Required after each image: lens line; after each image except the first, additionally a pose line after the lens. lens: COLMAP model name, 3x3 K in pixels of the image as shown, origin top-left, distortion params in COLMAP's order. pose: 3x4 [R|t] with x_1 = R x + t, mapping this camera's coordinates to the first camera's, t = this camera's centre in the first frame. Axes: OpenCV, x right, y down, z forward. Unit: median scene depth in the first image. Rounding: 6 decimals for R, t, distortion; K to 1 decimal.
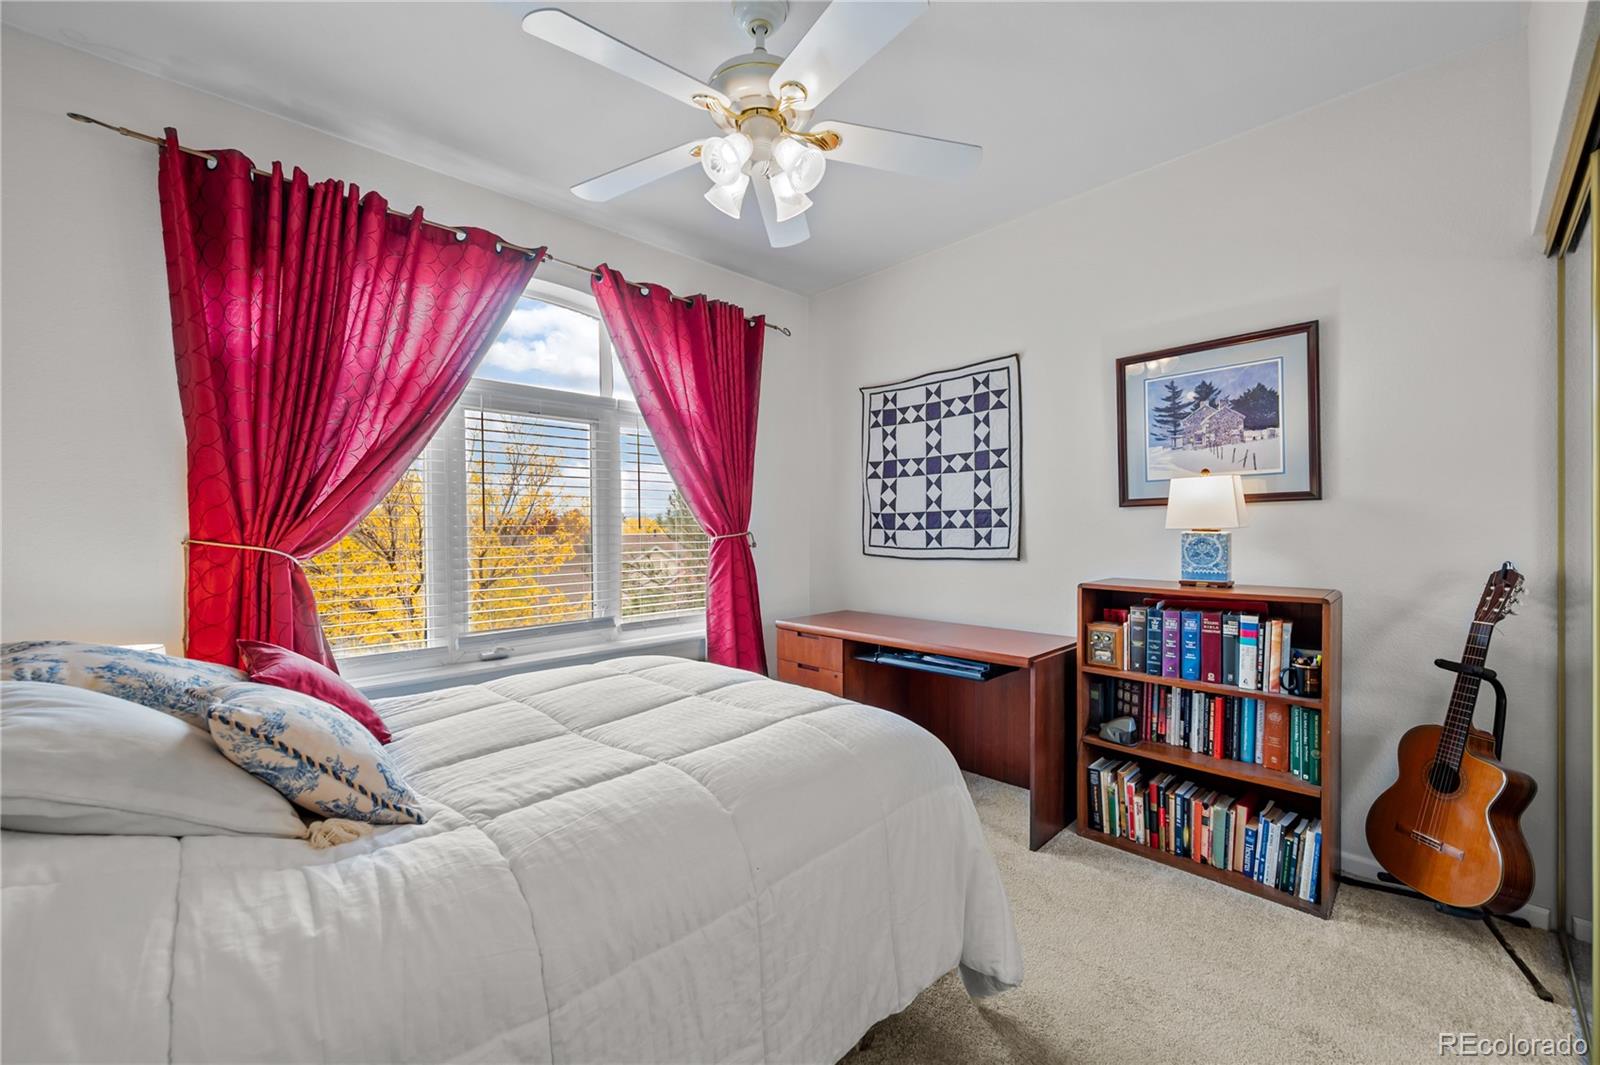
lens RADIAL K [[639.8, 0, 803.8], [0, 639.8, 521.4], [0, 0, 1]] dist [0.000261, -0.000185]
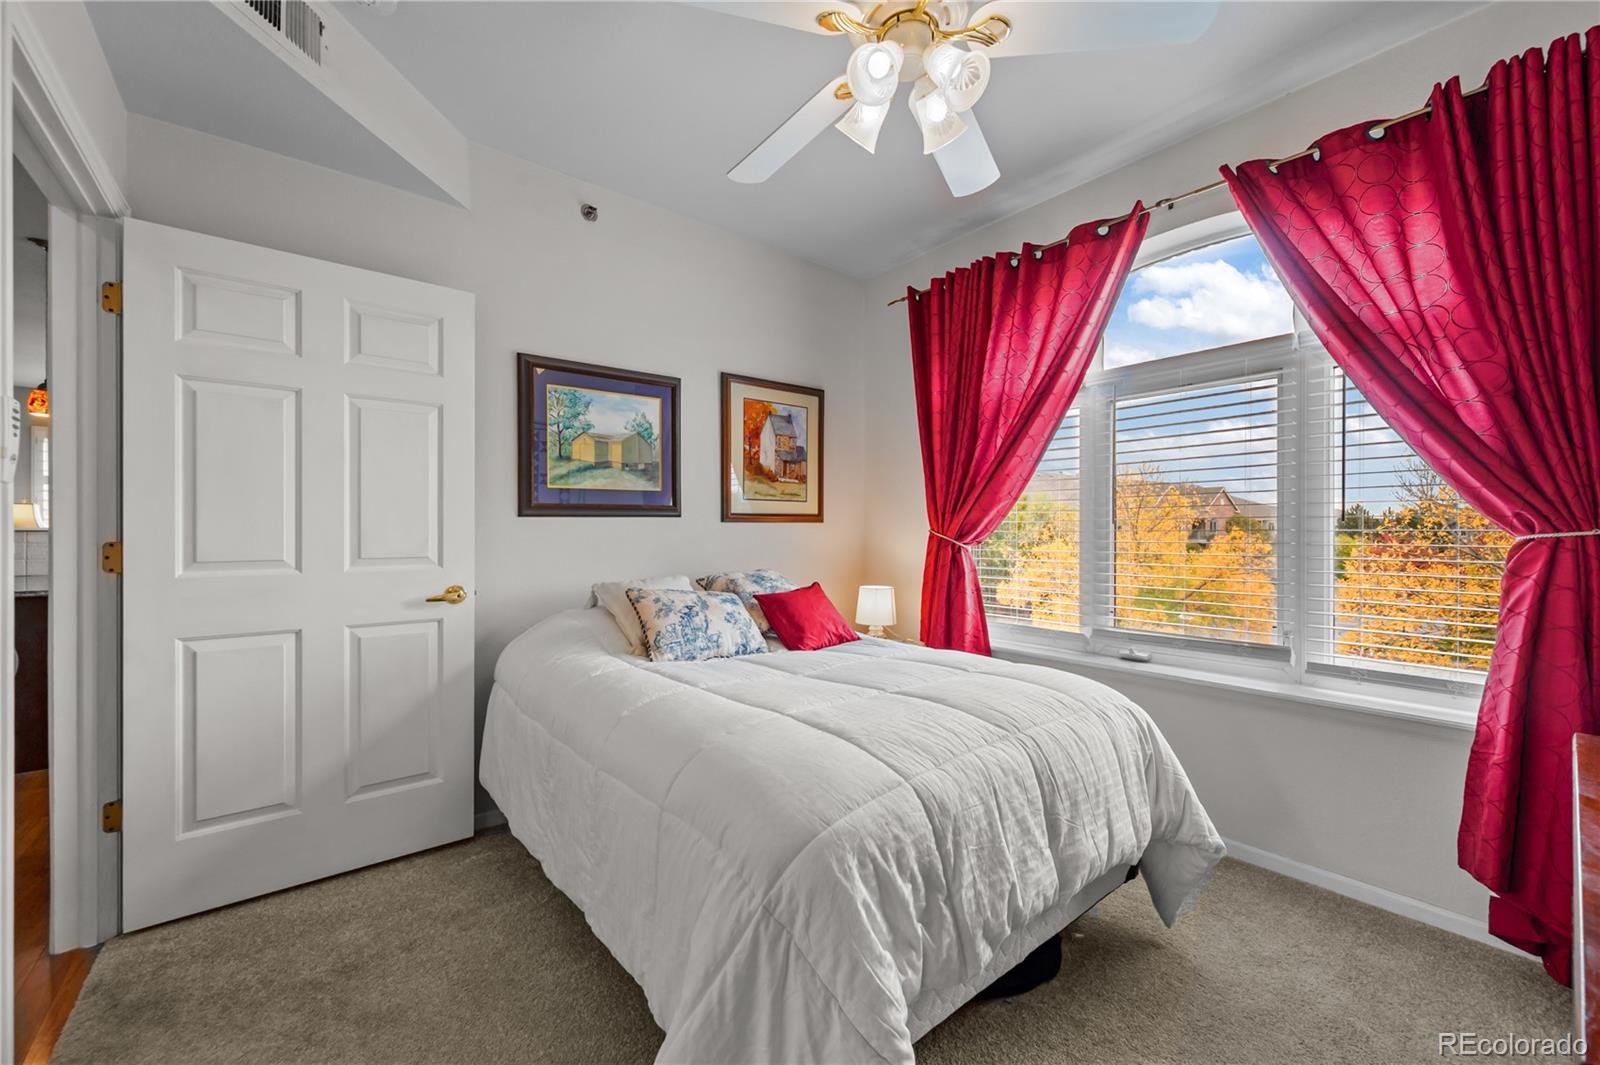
lens RADIAL K [[639.8, 0, 803.8], [0, 639.8, 521.4], [0, 0, 1]] dist [0.000261, -0.000185]
pose [[-0.105076, -0.006834, -0.994441, 0.528536], [0.009389, 0.999925, -0.007864, 0.013726], [0.994420, -0.010163, -0.105004, 0.643156]]
